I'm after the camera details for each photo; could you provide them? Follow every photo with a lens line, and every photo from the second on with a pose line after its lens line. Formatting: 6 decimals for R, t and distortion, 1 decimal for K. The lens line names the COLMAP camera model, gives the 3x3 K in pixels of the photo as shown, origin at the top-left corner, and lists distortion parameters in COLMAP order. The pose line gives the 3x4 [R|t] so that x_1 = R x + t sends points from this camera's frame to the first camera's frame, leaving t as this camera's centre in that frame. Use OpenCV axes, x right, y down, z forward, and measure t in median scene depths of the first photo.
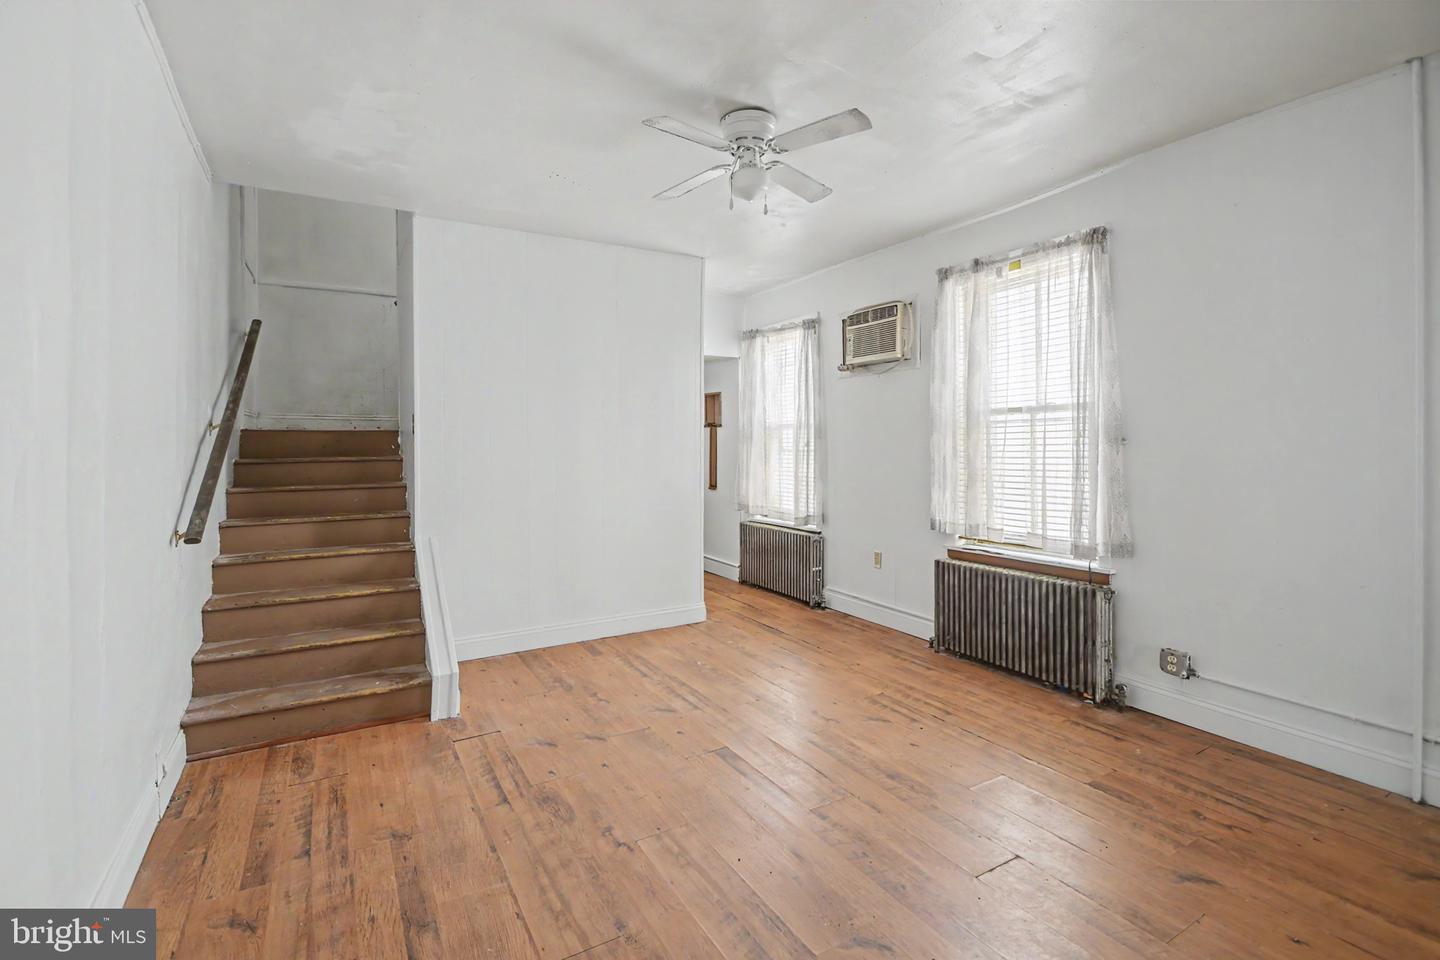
lens RADIAL K [[643.3, 0, 717.4], [0, 643.3, 453.2], [0, 0, 1]] dist [-0.002320, -0.000919]
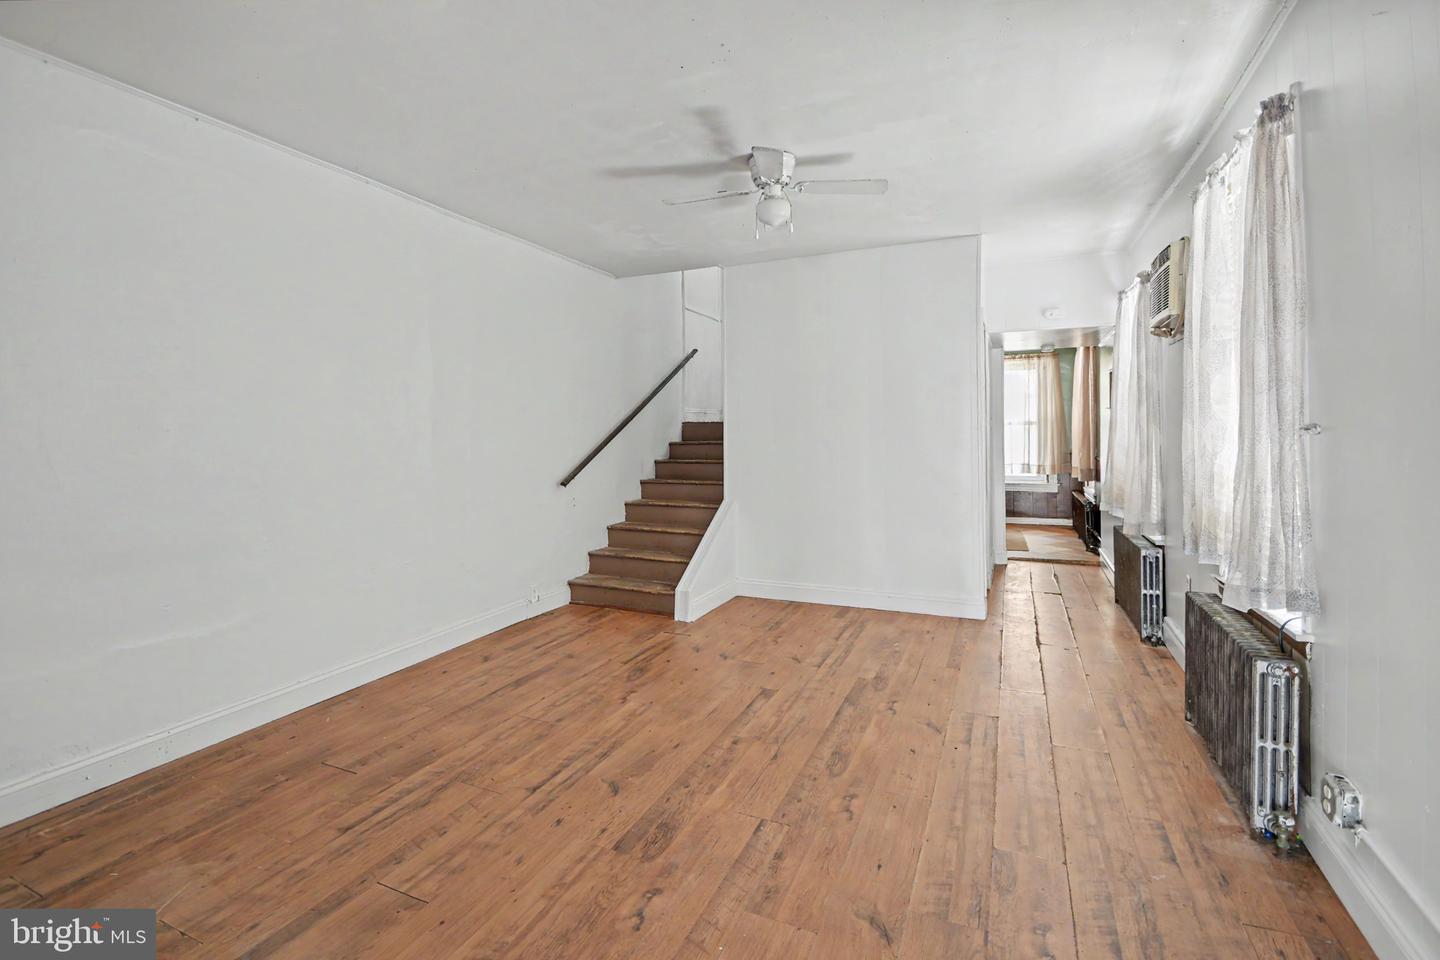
lens RADIAL K [[681.3, 0, 721.2], [0, 681.3, 428.6], [0, 0, 1]] dist [-0.004841, -0.001152]
pose [[0.587949, -0.002783, -0.808893, 0.876542], [-0.010052, 0.999892, -0.010747, -0.005115], [0.808835, 0.014449, 0.587858, 0.165490]]
